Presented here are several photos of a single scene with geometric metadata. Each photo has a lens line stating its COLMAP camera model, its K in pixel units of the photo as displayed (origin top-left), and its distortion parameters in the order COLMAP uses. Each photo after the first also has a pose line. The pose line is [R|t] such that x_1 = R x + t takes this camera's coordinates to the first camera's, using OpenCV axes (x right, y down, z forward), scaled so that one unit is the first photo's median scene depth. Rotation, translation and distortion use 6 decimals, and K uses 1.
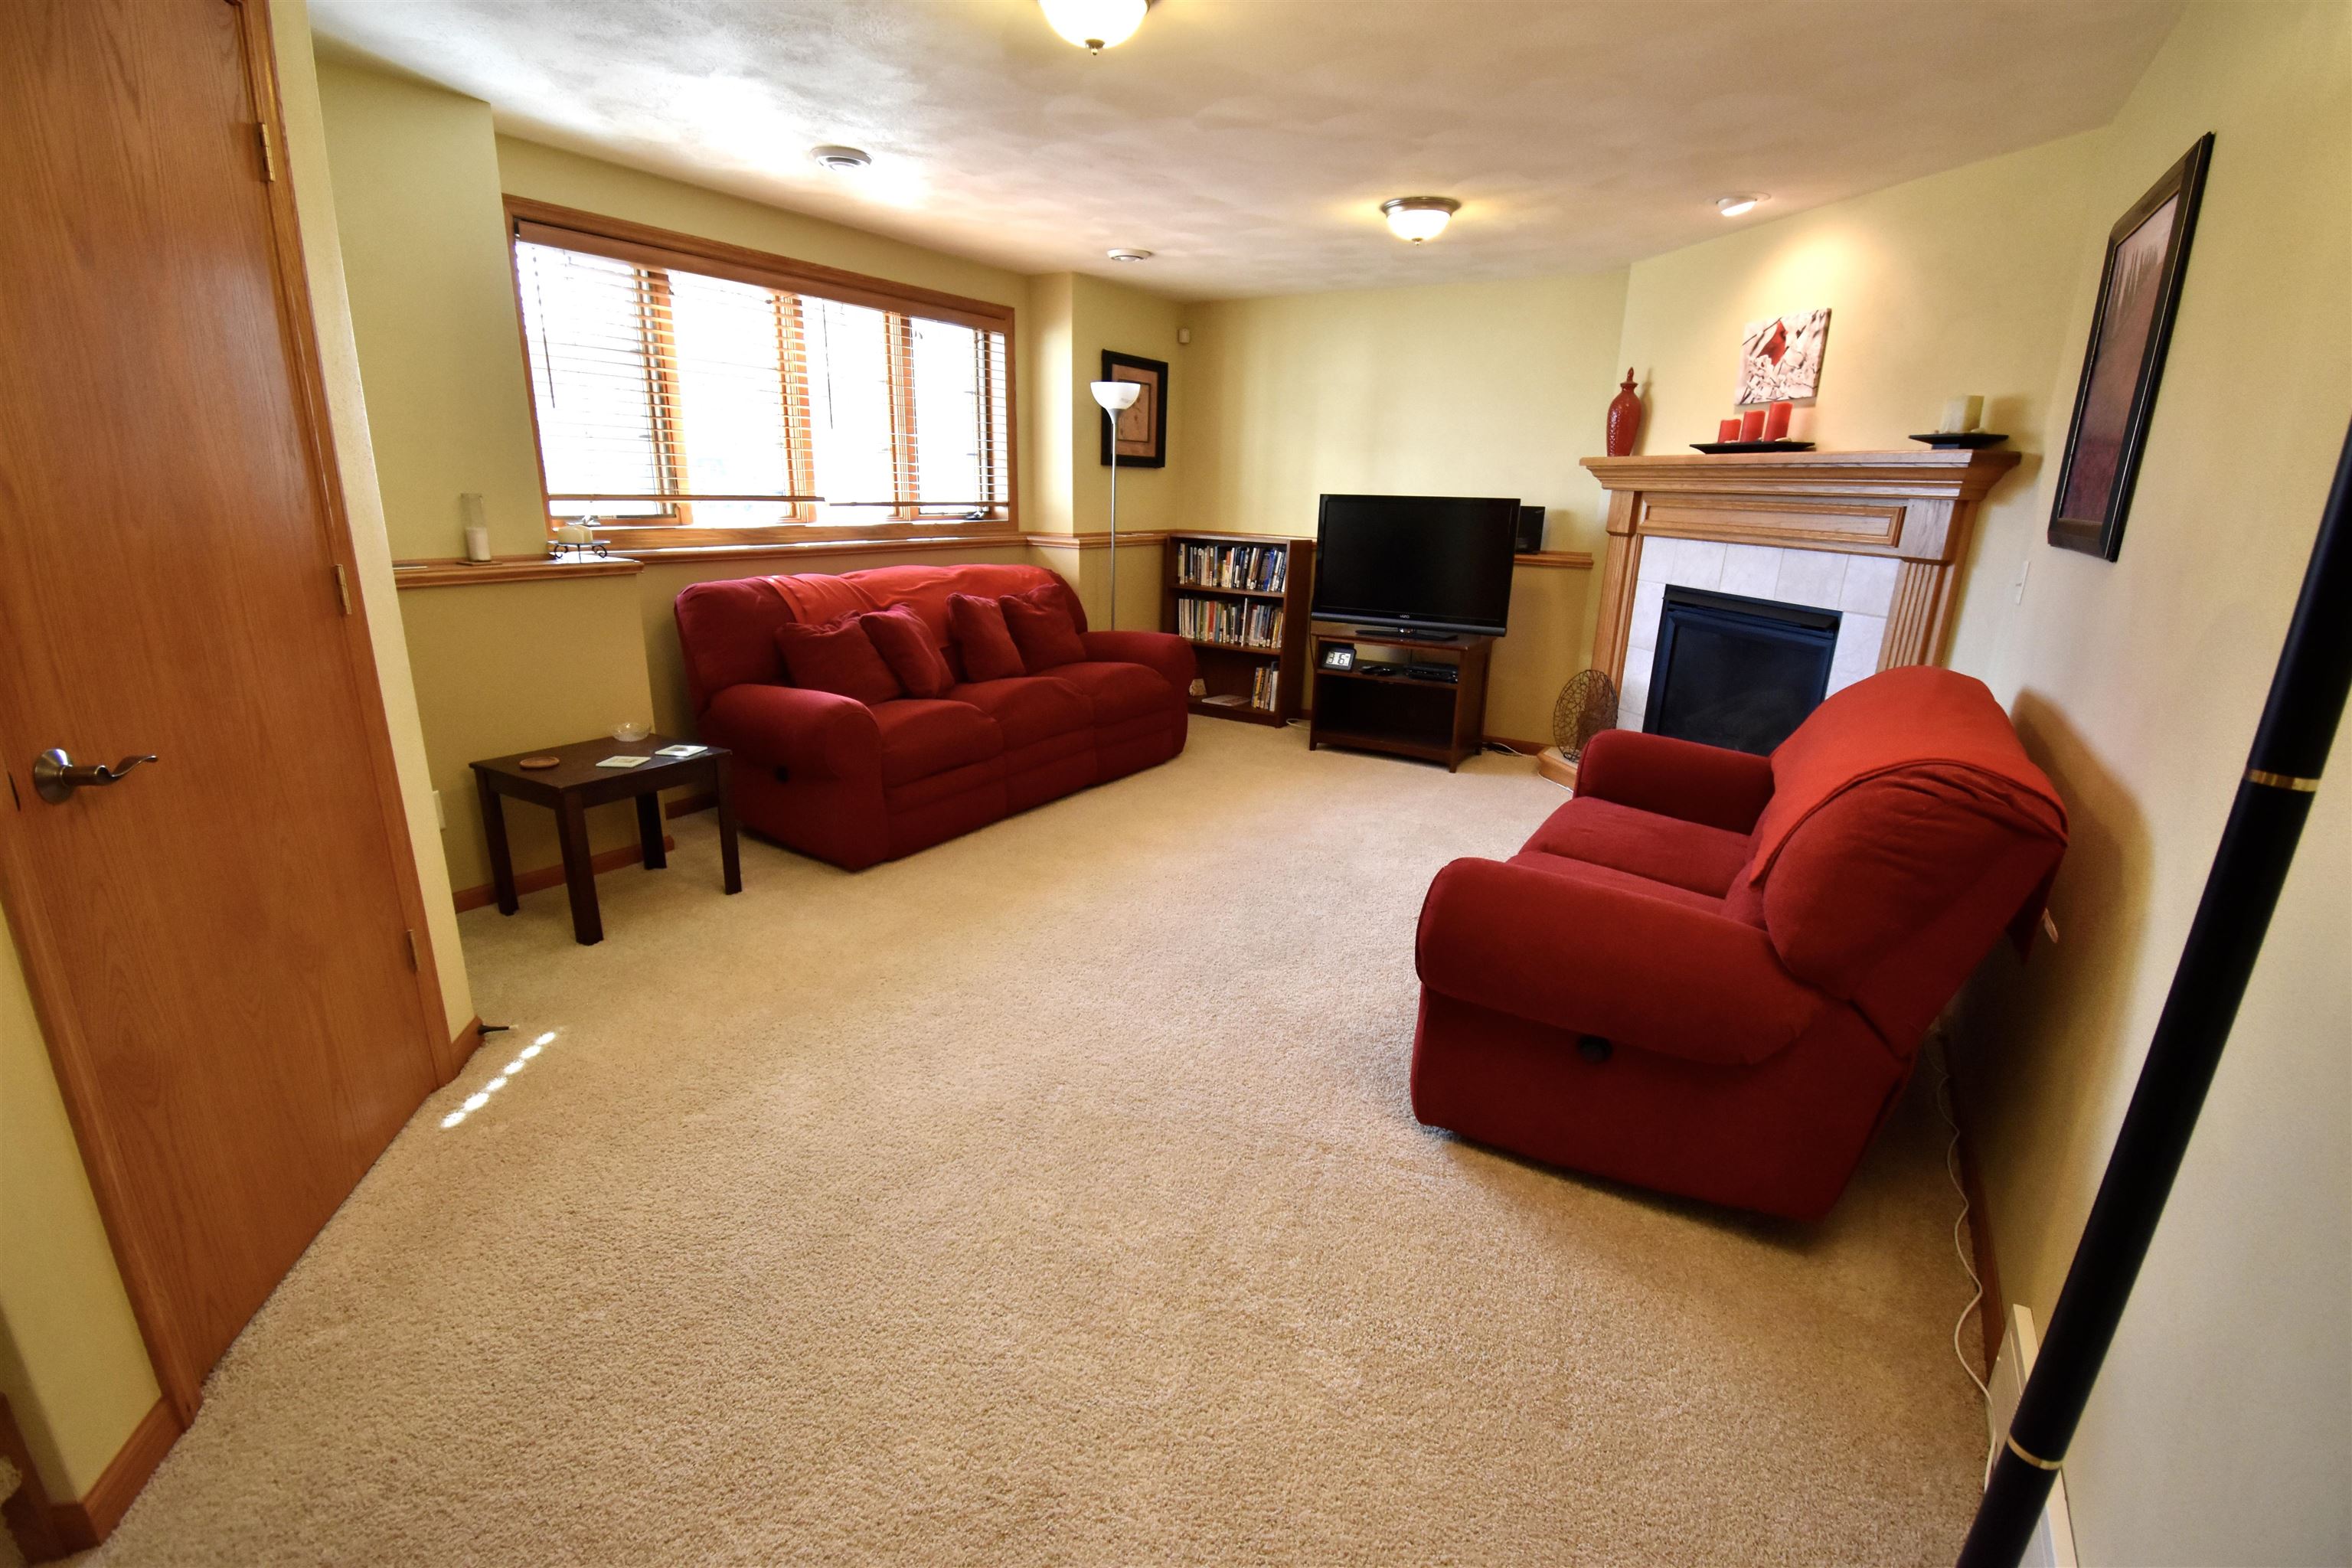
lens RADIAL K [[1067.3, 0, 1181.2], [0, 1067.3, 733.8], [0, 0, 1]] dist [0.027346, -0.033318]
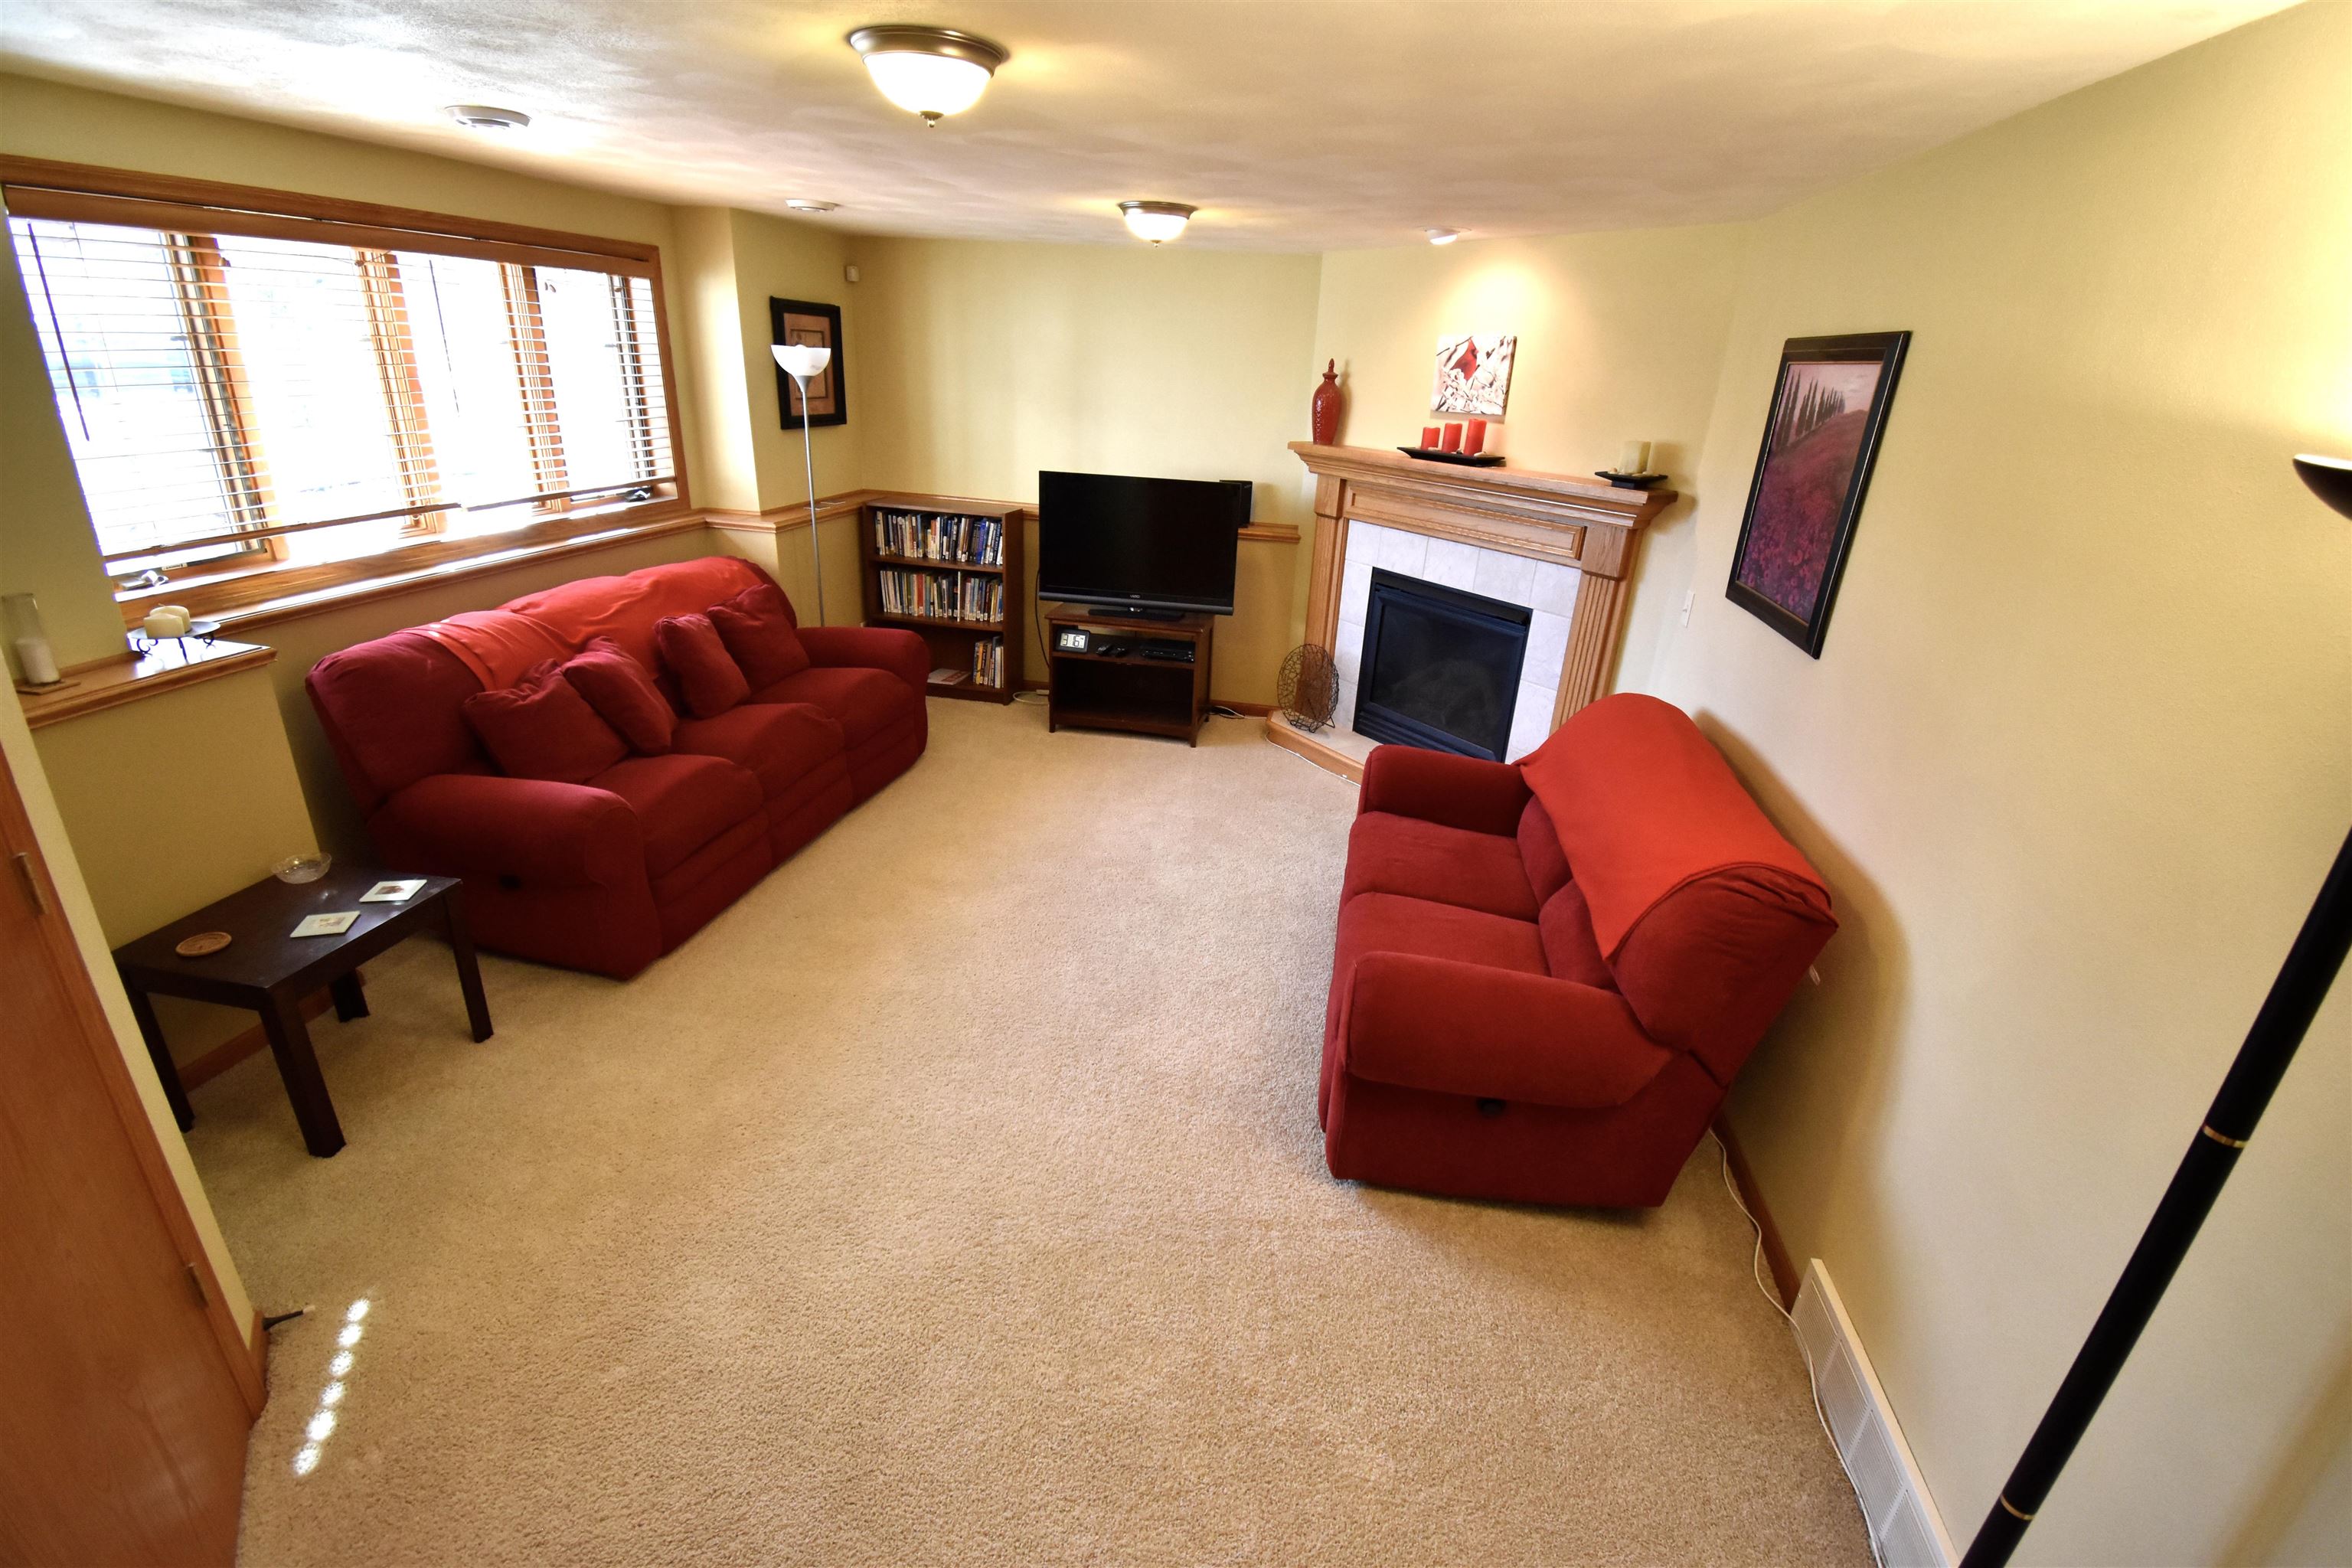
lens RADIAL K [[1067.3, 0, 1181.2], [0, 1067.3, 733.8], [0, 0, 1]] dist [0.027346, -0.033318]
pose [[0.929617, -0.110553, 0.351555, -0.152146], [0.064121, 0.987915, 0.141113, -0.150240], [-0.362907, -0.108639, 0.925471, 0.033099]]
